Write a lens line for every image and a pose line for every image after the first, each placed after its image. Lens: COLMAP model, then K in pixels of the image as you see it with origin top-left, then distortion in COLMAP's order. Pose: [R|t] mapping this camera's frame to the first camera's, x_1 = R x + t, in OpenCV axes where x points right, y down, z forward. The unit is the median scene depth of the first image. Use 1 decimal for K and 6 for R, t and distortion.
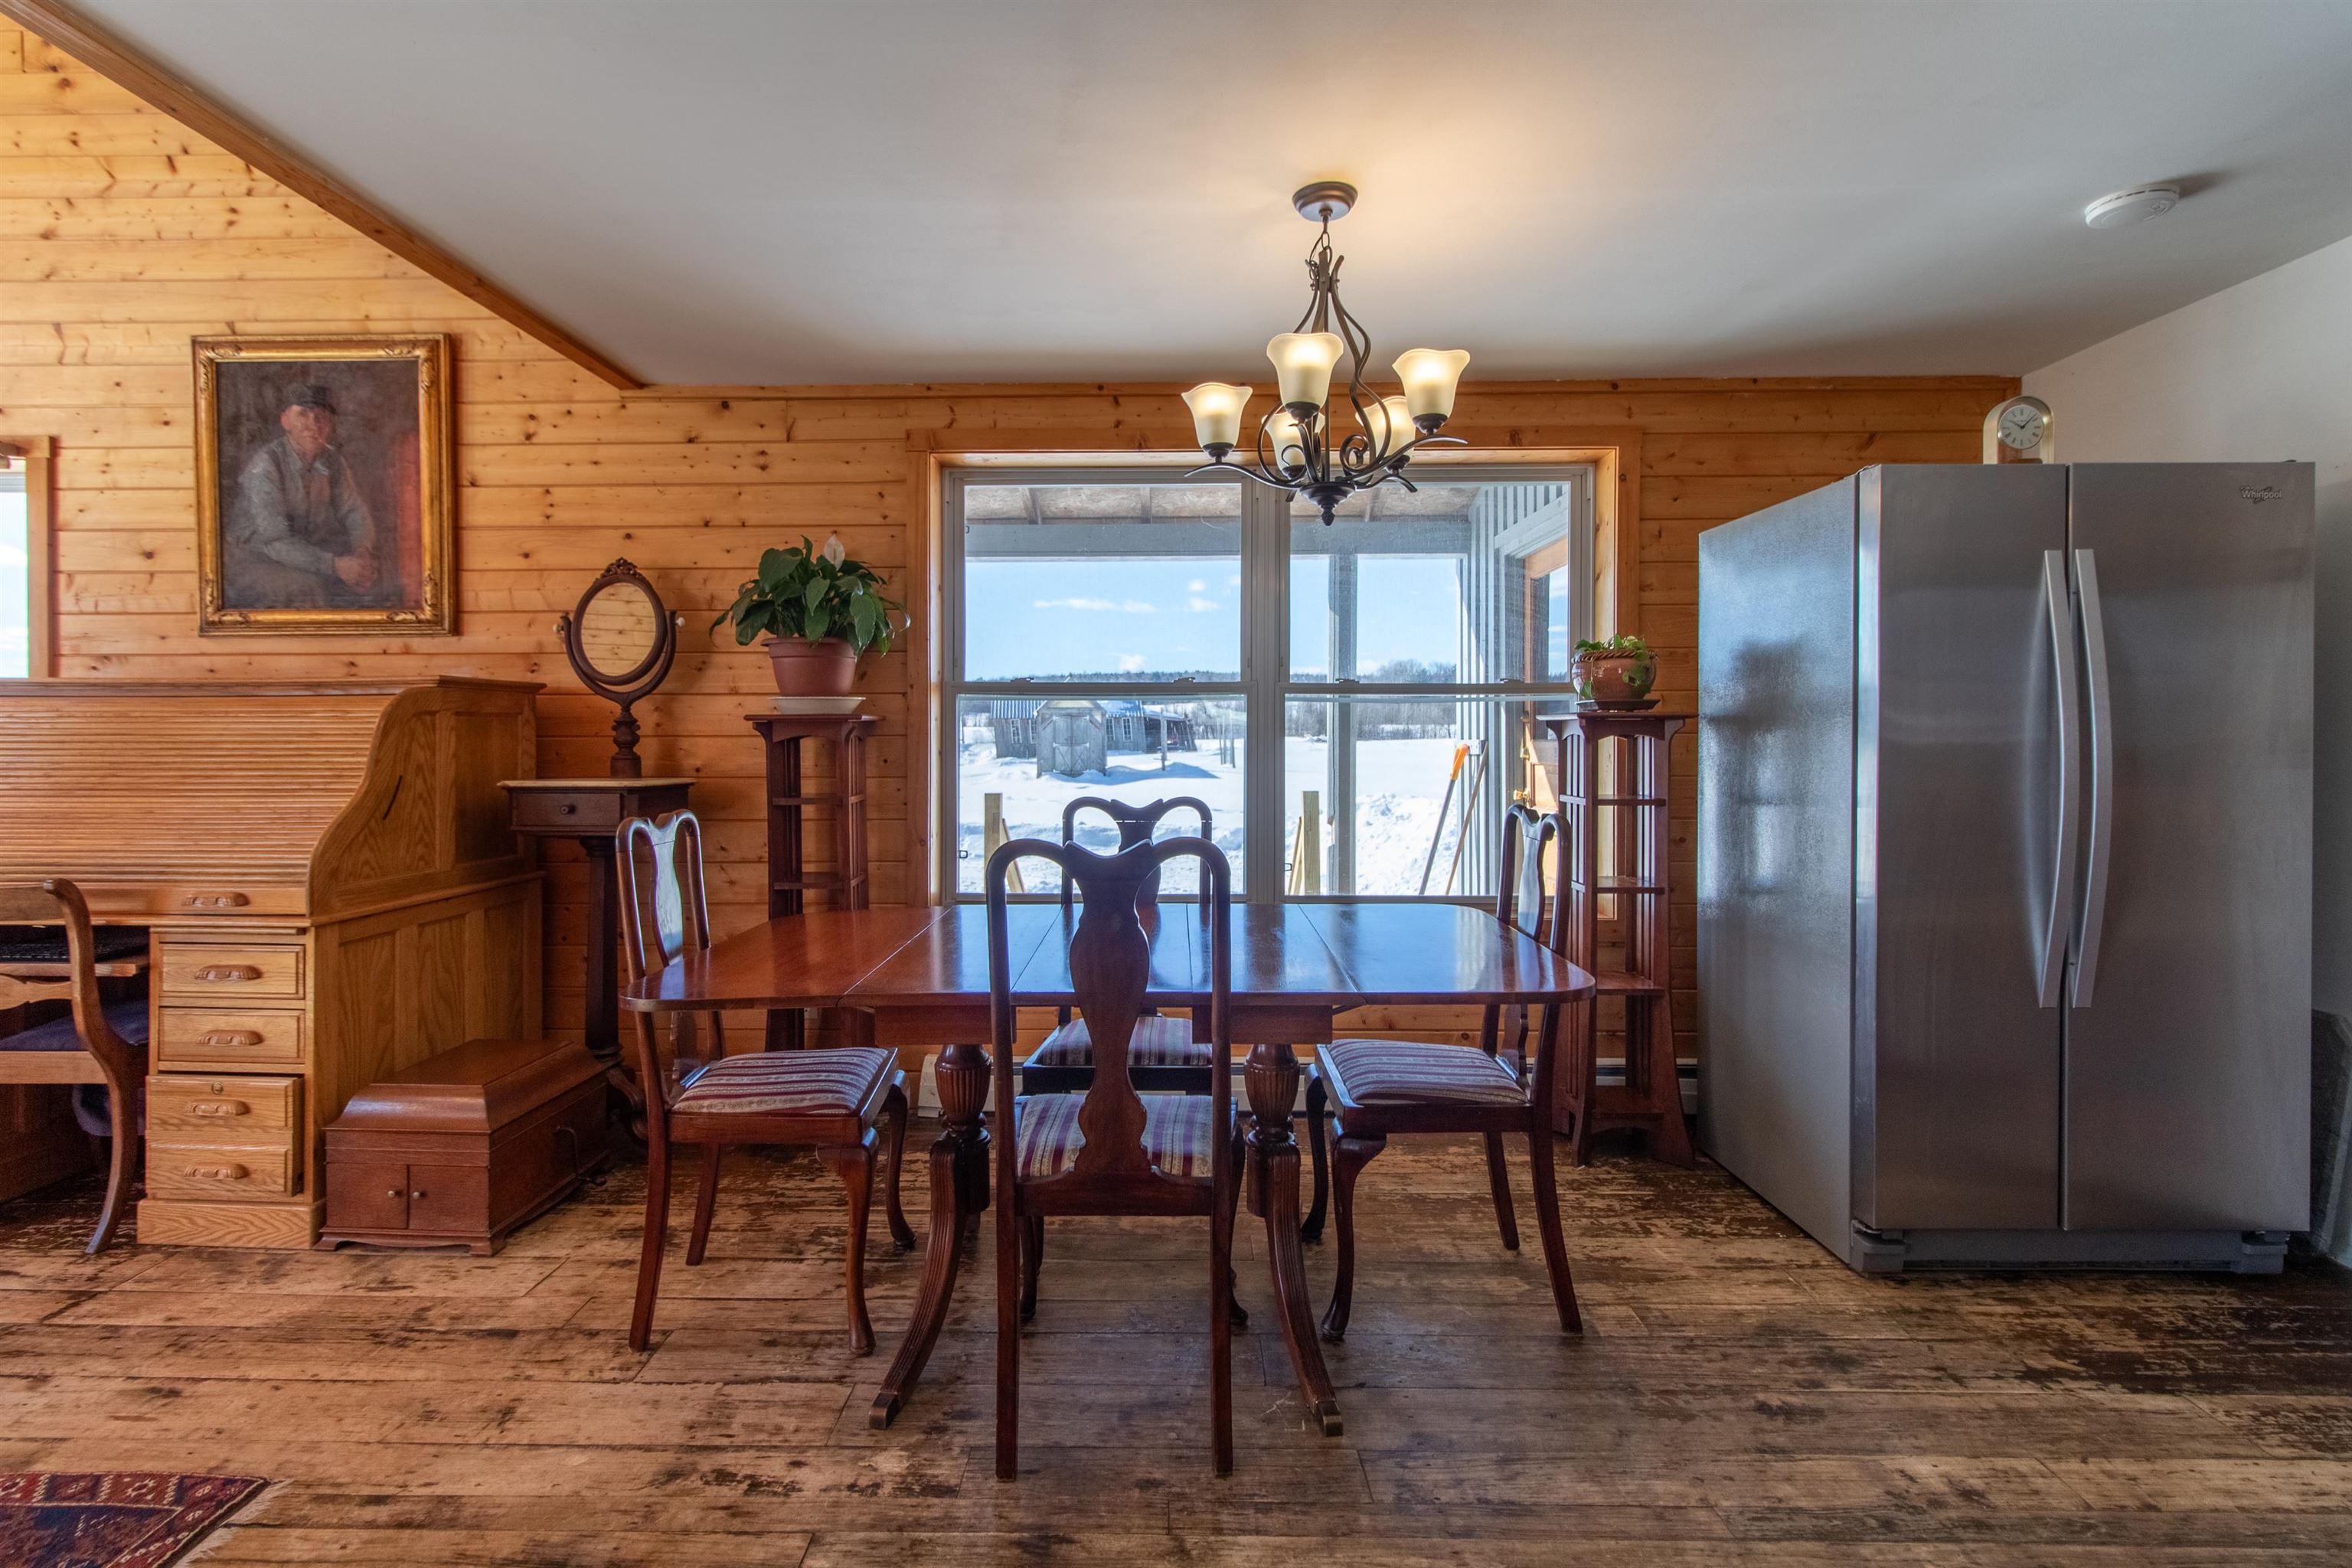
lens RADIAL K [[1104.7, 0, 1170.7], [0, 1104.7, 739.1], [0, 0, 1]] dist [0.001359, 0.001577]
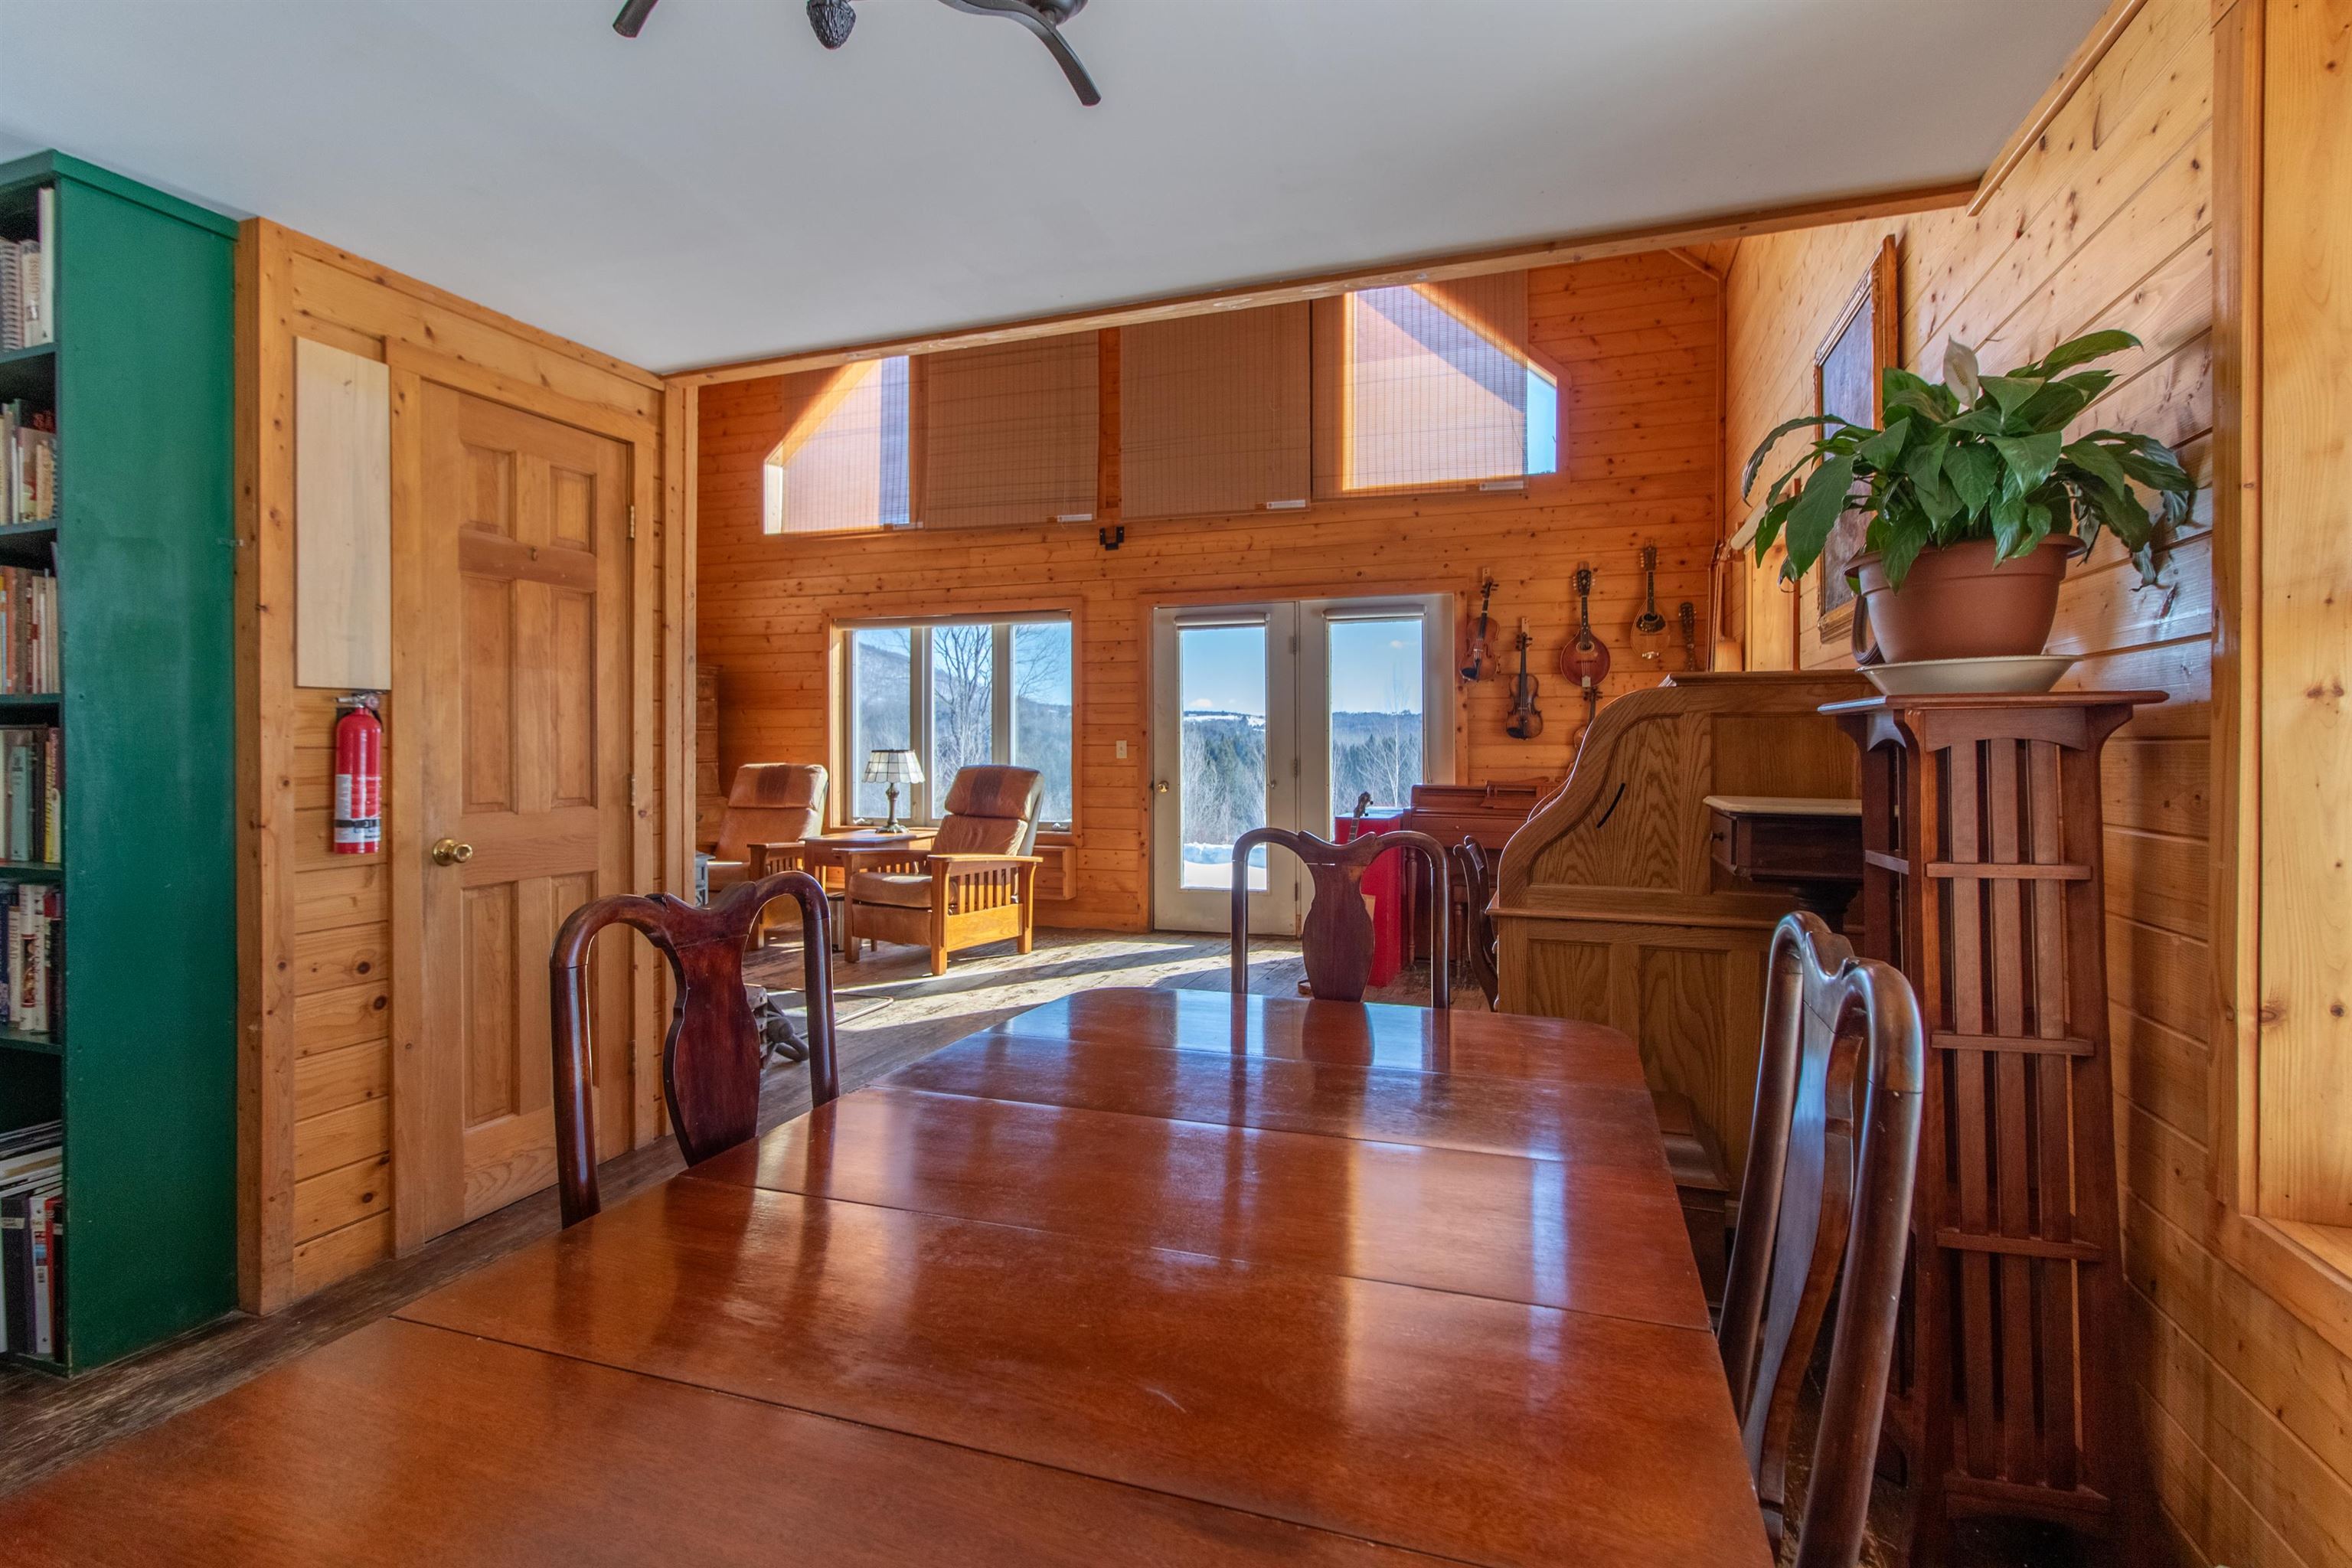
lens RADIAL K [[1104.7, 0, 1193.7], [0, 1104.7, 750.7], [0, 0, 1]] dist [0.001359, 0.001577]
pose [[-0.324010, 0.003864, -0.946046, 0.278315], [-0.005431, 0.999968, 0.005945, 0.001415], [0.946038, 0.007064, -0.323979, 0.838127]]
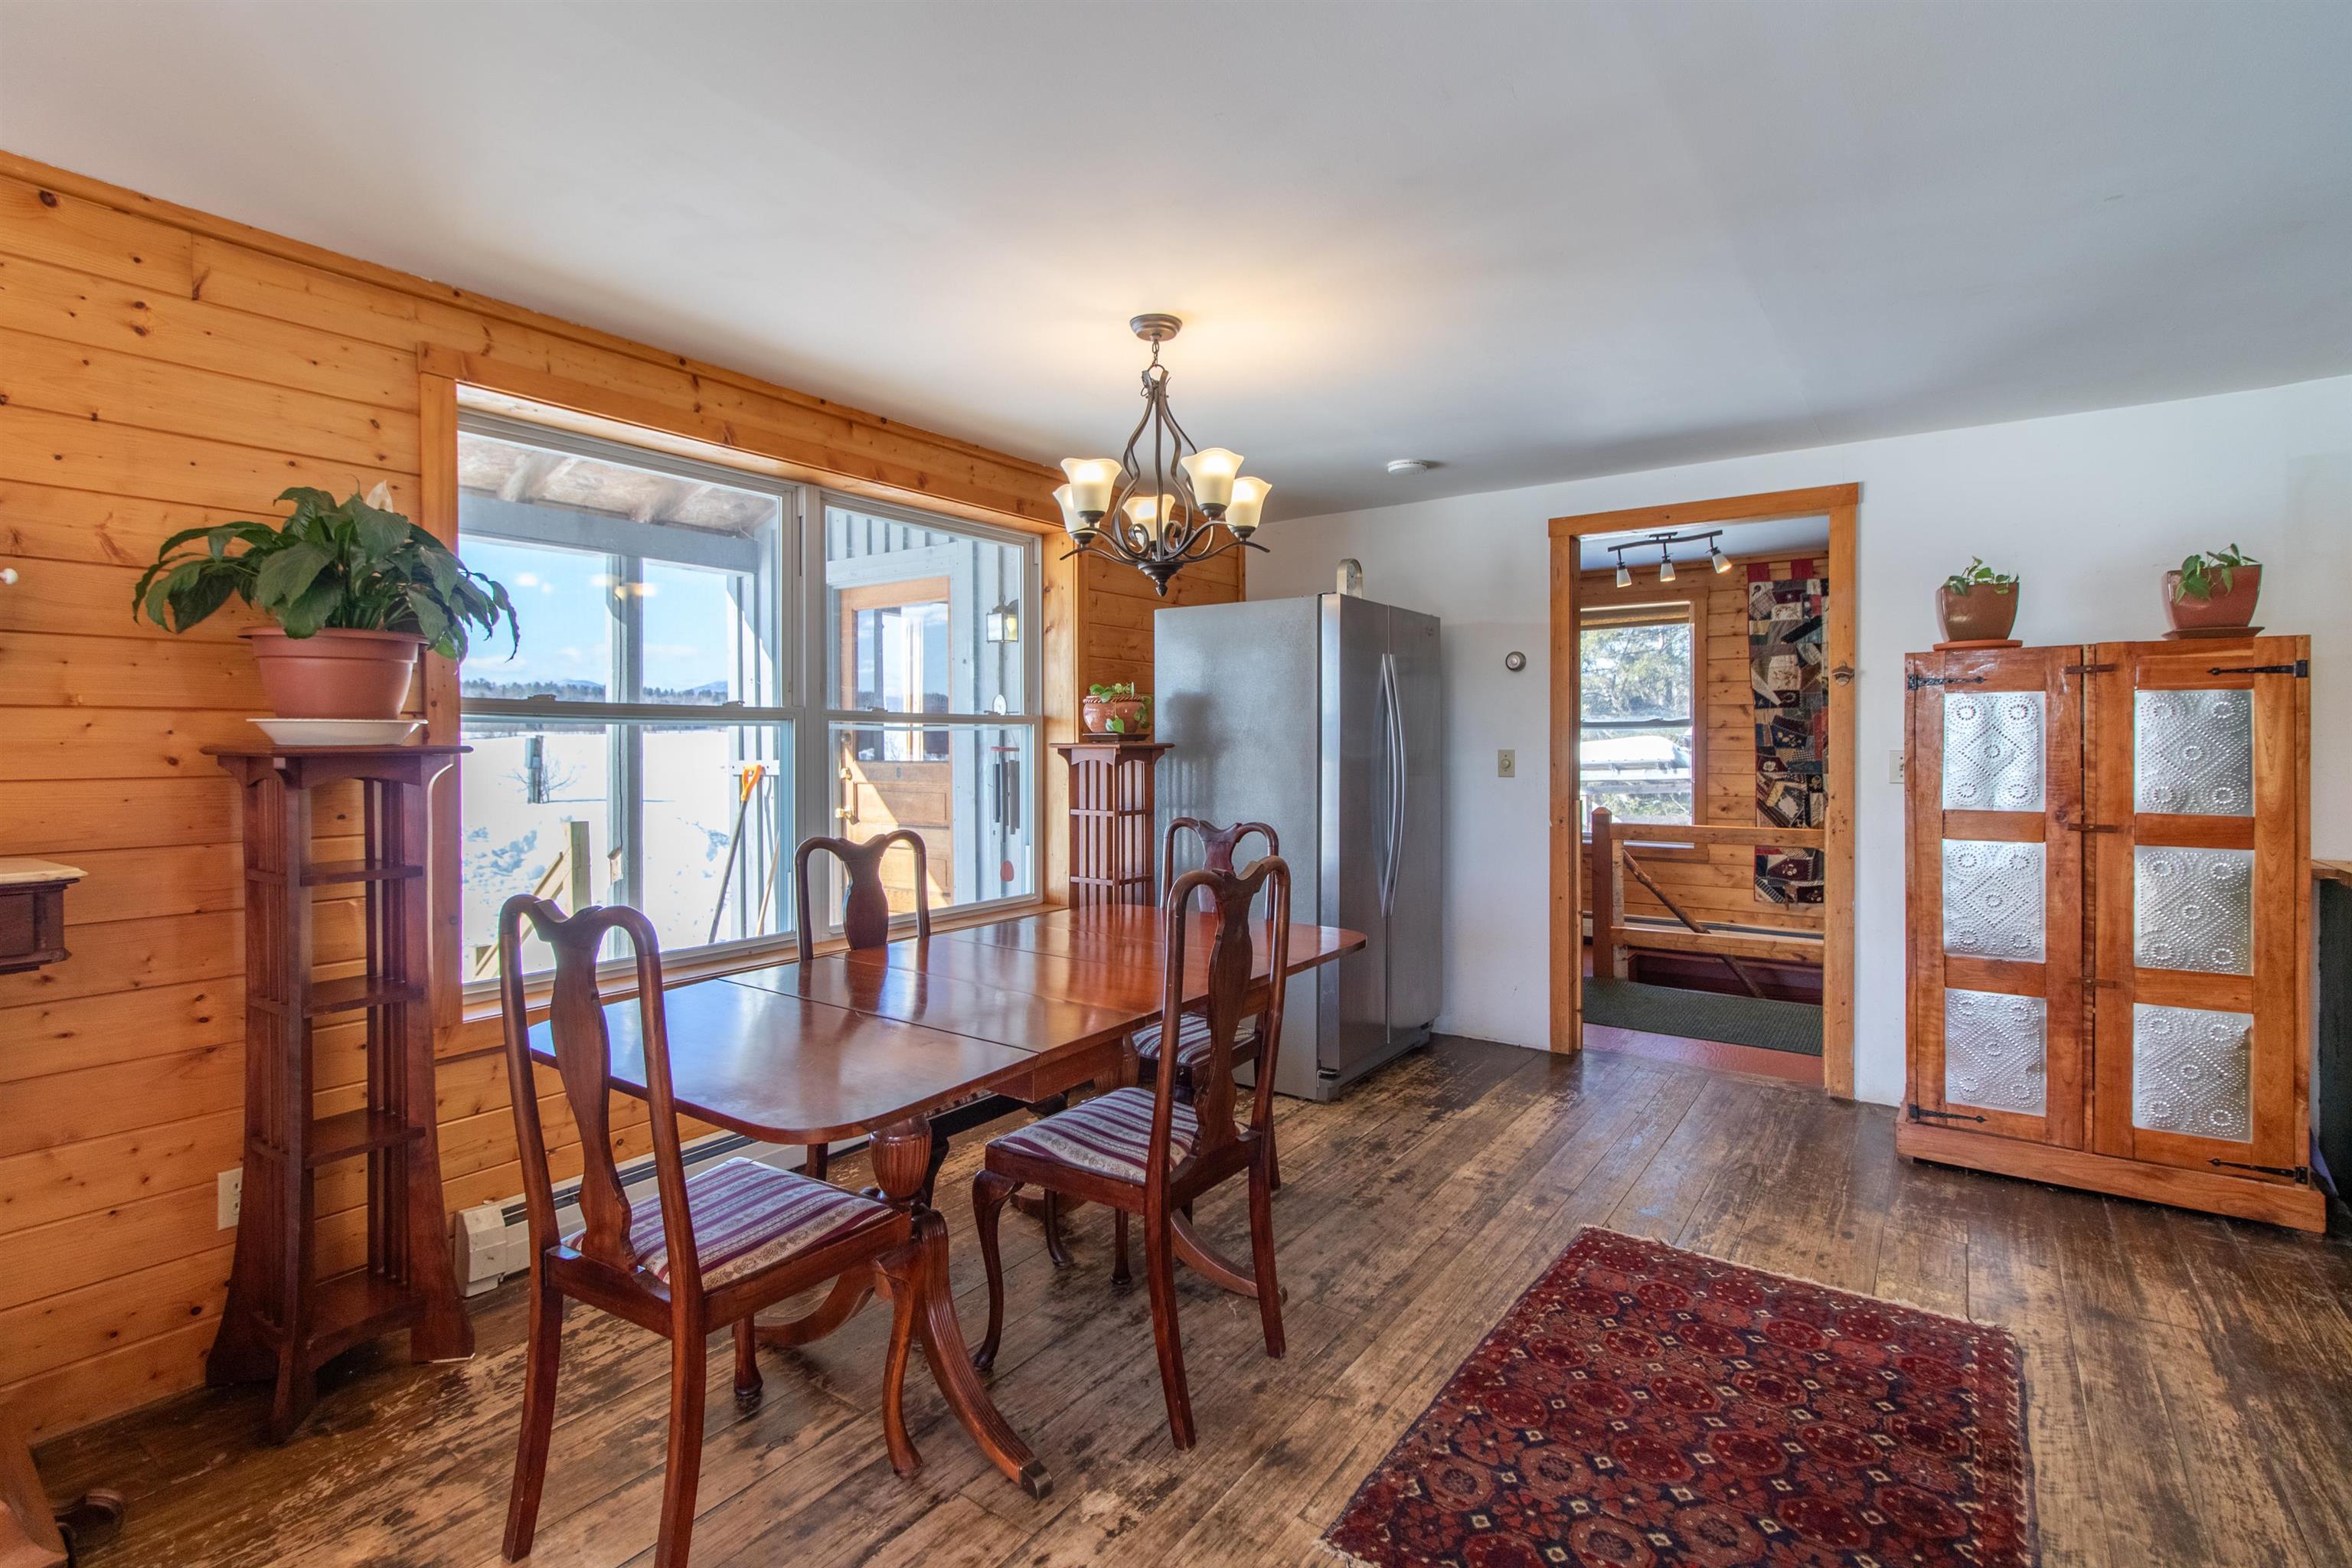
lens RADIAL K [[1104.7, 0, 1190.7], [0, 1104.7, 741.3], [0, 0, 1]] dist [0.001359, 0.001577]
pose [[0.555901, 0.001122, 0.831248, -0.589475], [0.003012, 0.999990, -0.003365, -0.020543], [-0.831243, 0.004374, 0.555892, 0.207666]]
